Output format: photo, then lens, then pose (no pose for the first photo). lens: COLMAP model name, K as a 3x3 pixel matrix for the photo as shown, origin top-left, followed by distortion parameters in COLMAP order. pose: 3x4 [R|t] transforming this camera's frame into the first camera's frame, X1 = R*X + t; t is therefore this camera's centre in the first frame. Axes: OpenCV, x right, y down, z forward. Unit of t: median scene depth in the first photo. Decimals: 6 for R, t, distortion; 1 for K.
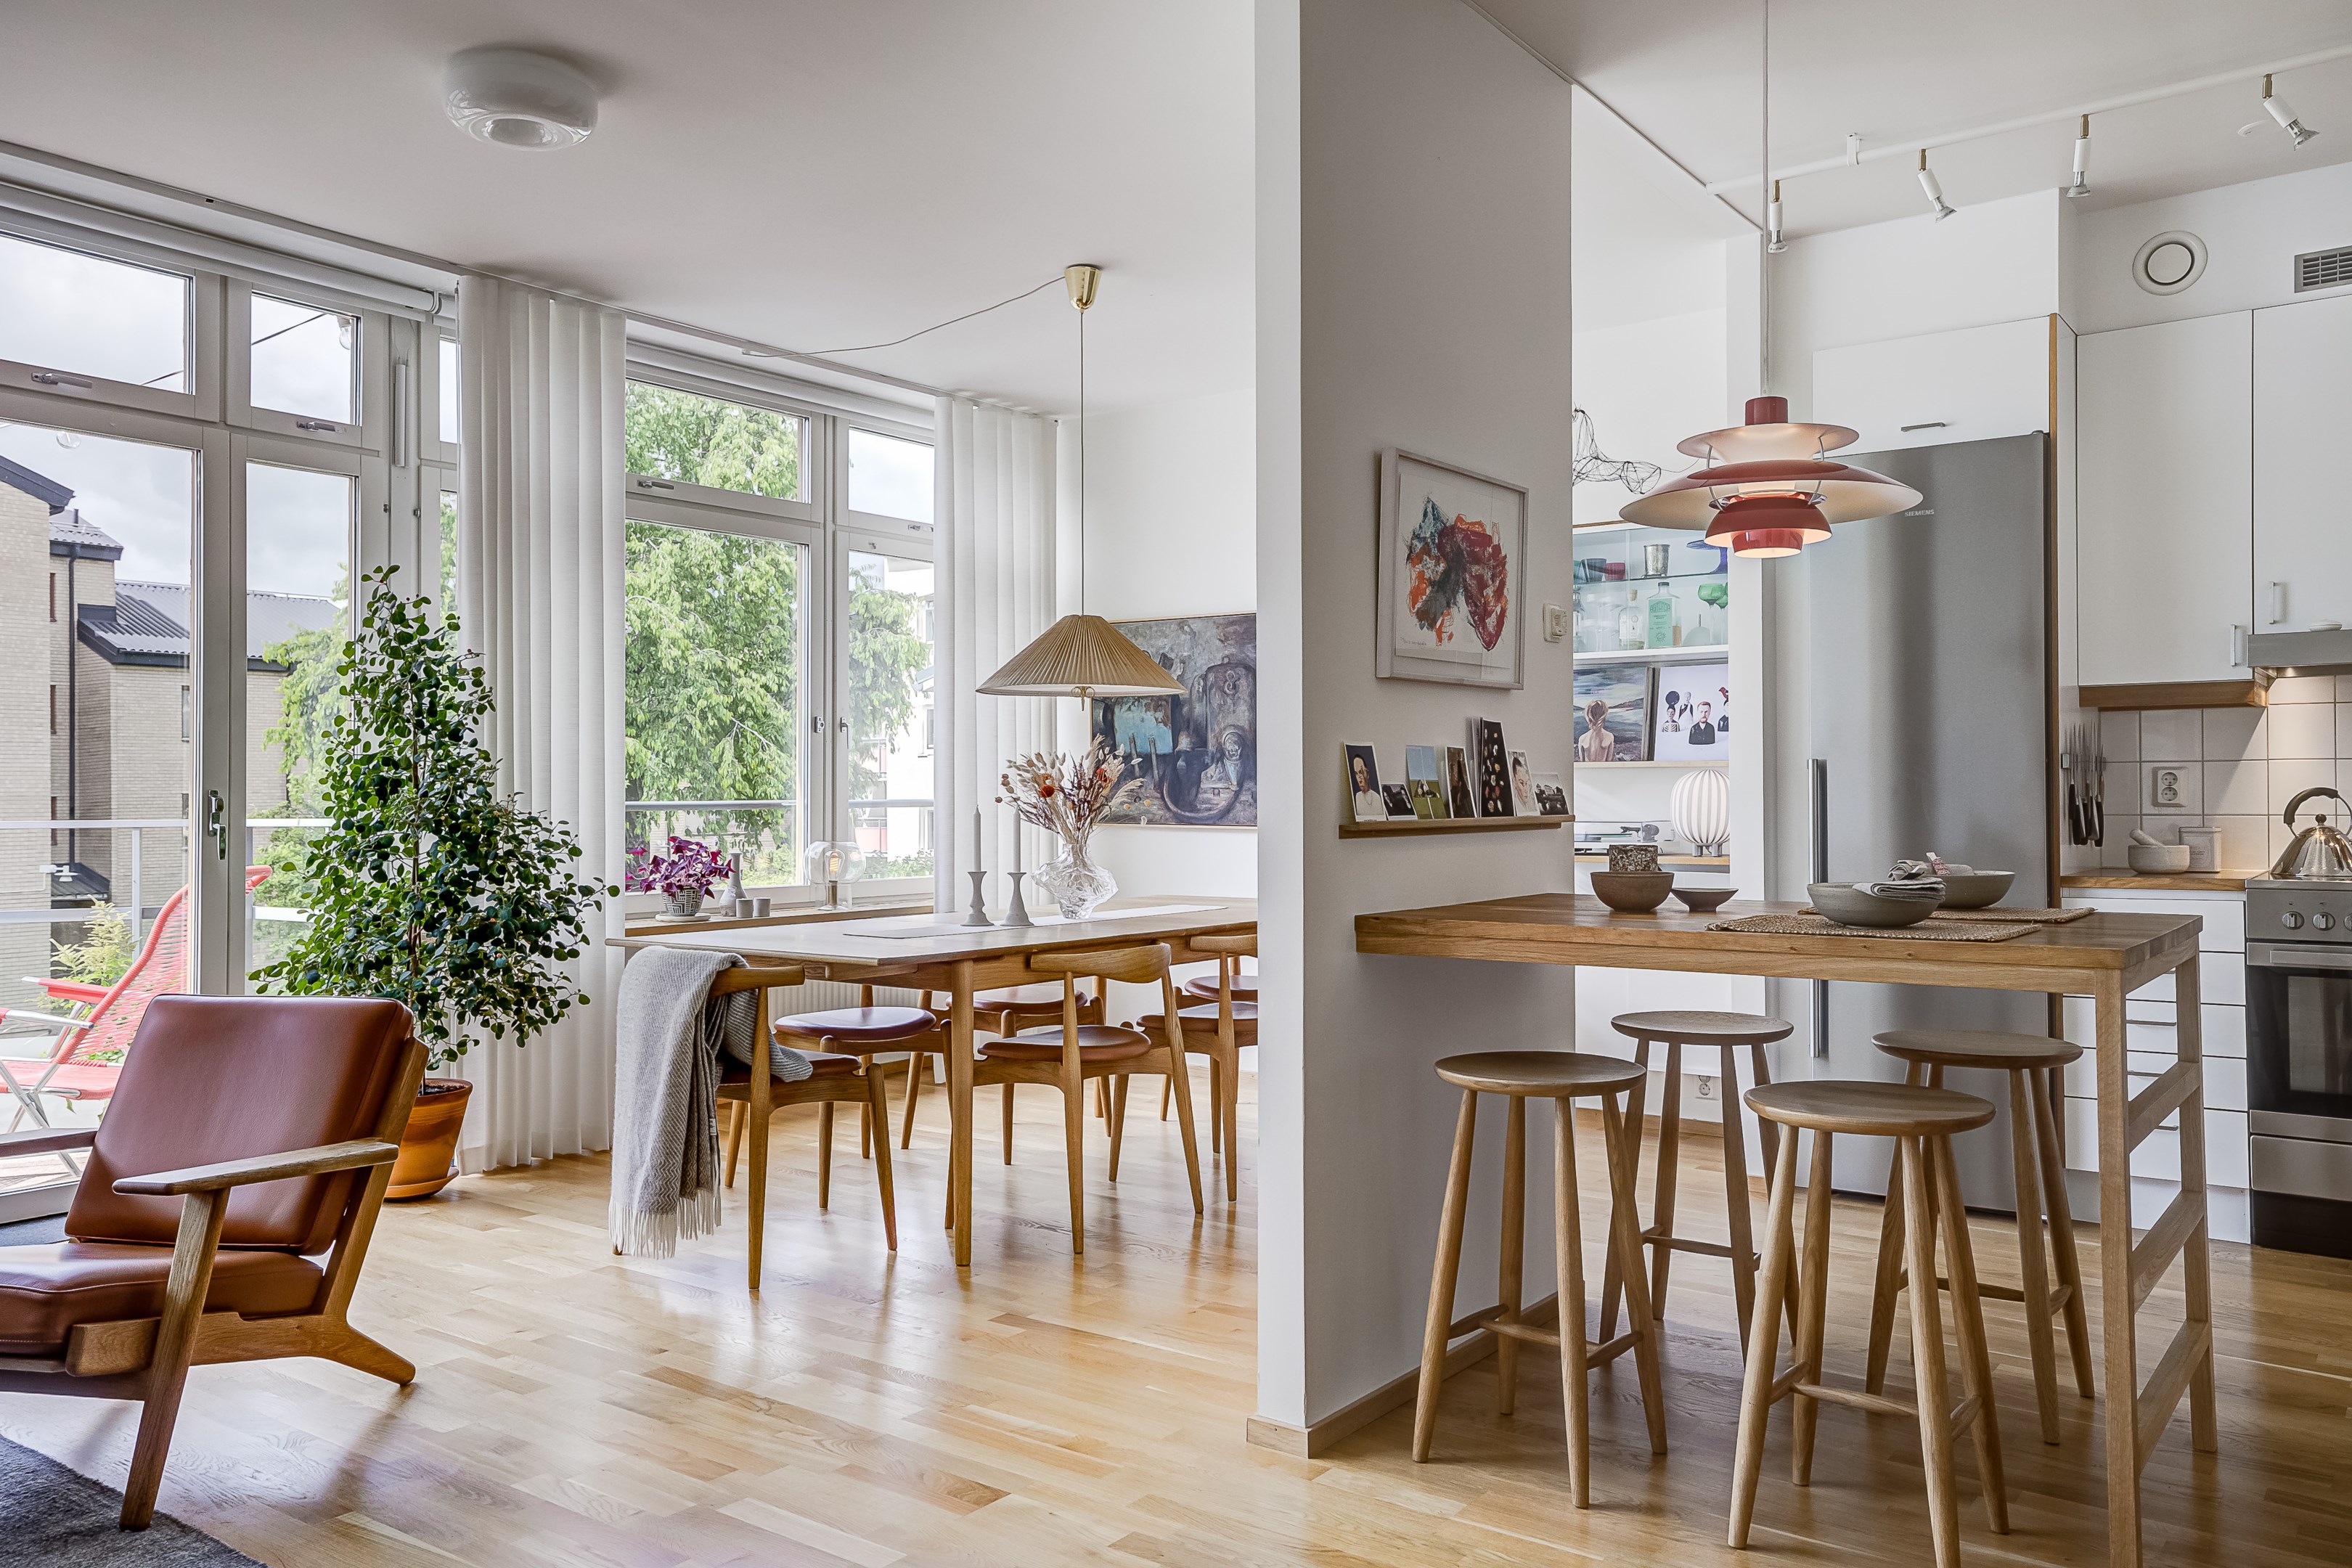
lens RADIAL K [[1756.2, 0, 1176.0], [0, 1756.2, 784.0], [0, 0, 1]] dist [0.023106, 0.003207]
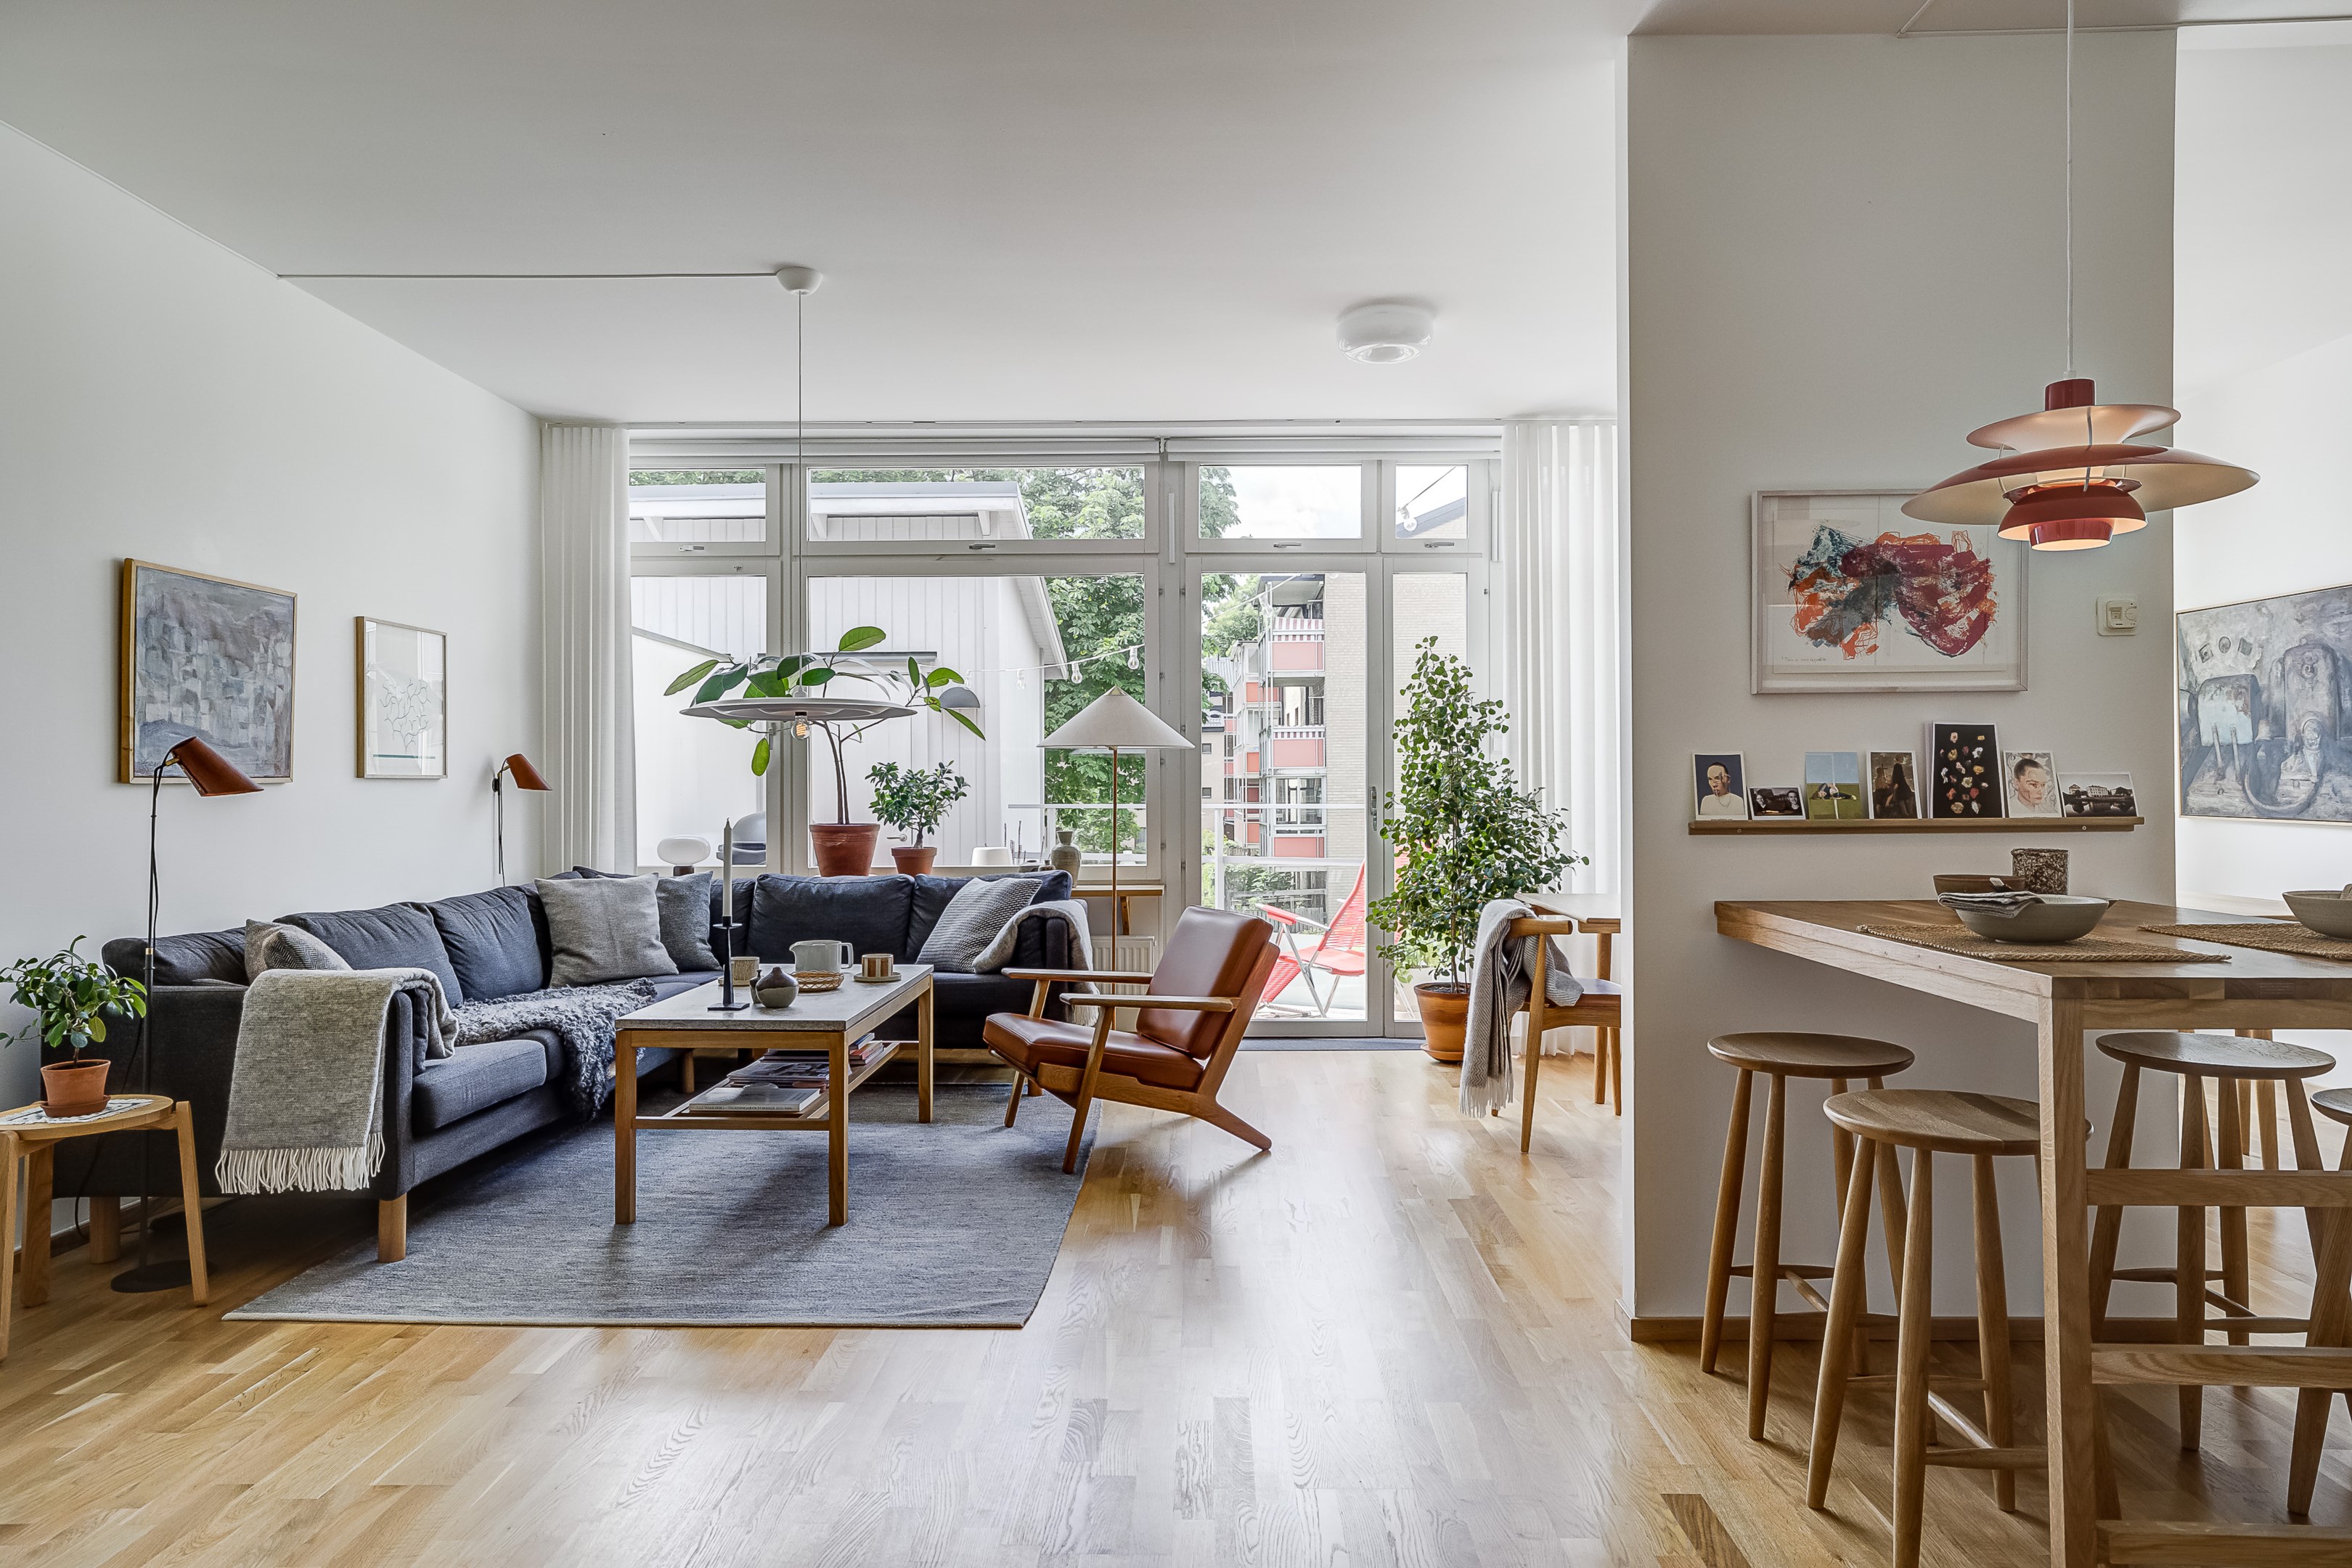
lens RADIAL K [[1483.3, 0, 1185.3], [0, 1483.3, 778.7], [0, 0, 1]] dist [-0.021542, 0.041710]
pose [[0.586645, -0.004358, -0.809832, 0.471476], [0.009402, 0.999955, 0.001429, -0.007468], [0.809790, -0.008453, 0.586659, 0.097549]]
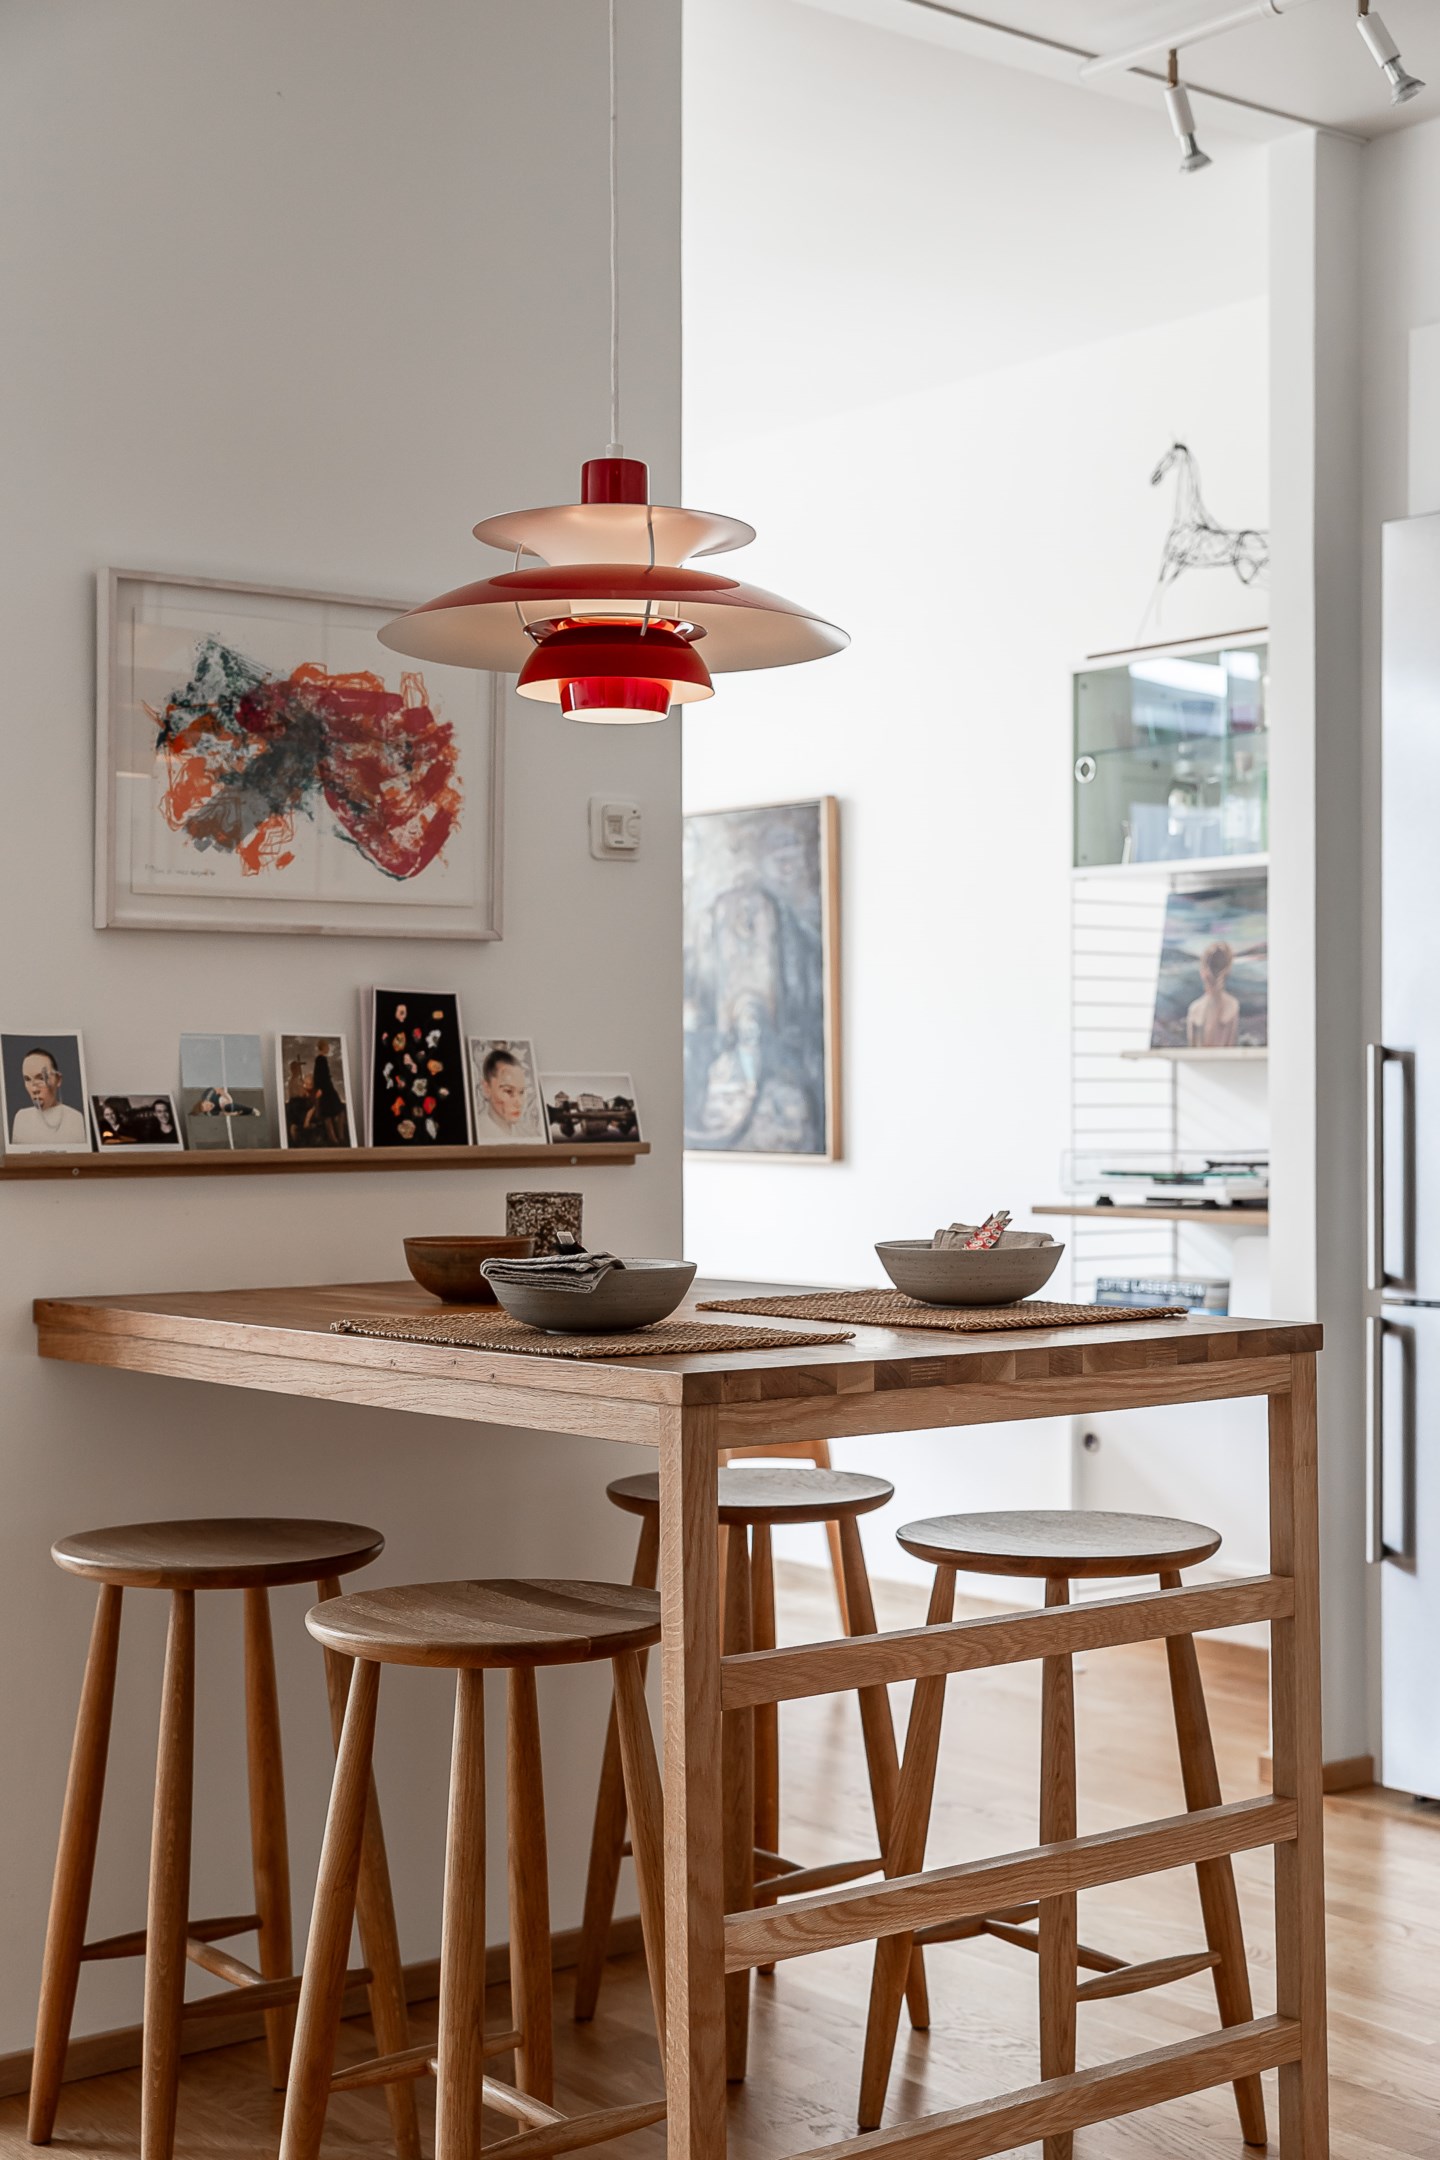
lens RADIAL K [[2947.7, 0, 718.8], [0, 2947.7, 1129.9], [0, 0, 1]] dist [0.014083, 0.081577]
pose [[0.966123, 0.002361, -0.258071, 0.426552], [0.002205, 0.999846, 0.017402, -0.003842], [0.258072, -0.017381, 0.965969, 0.013859]]
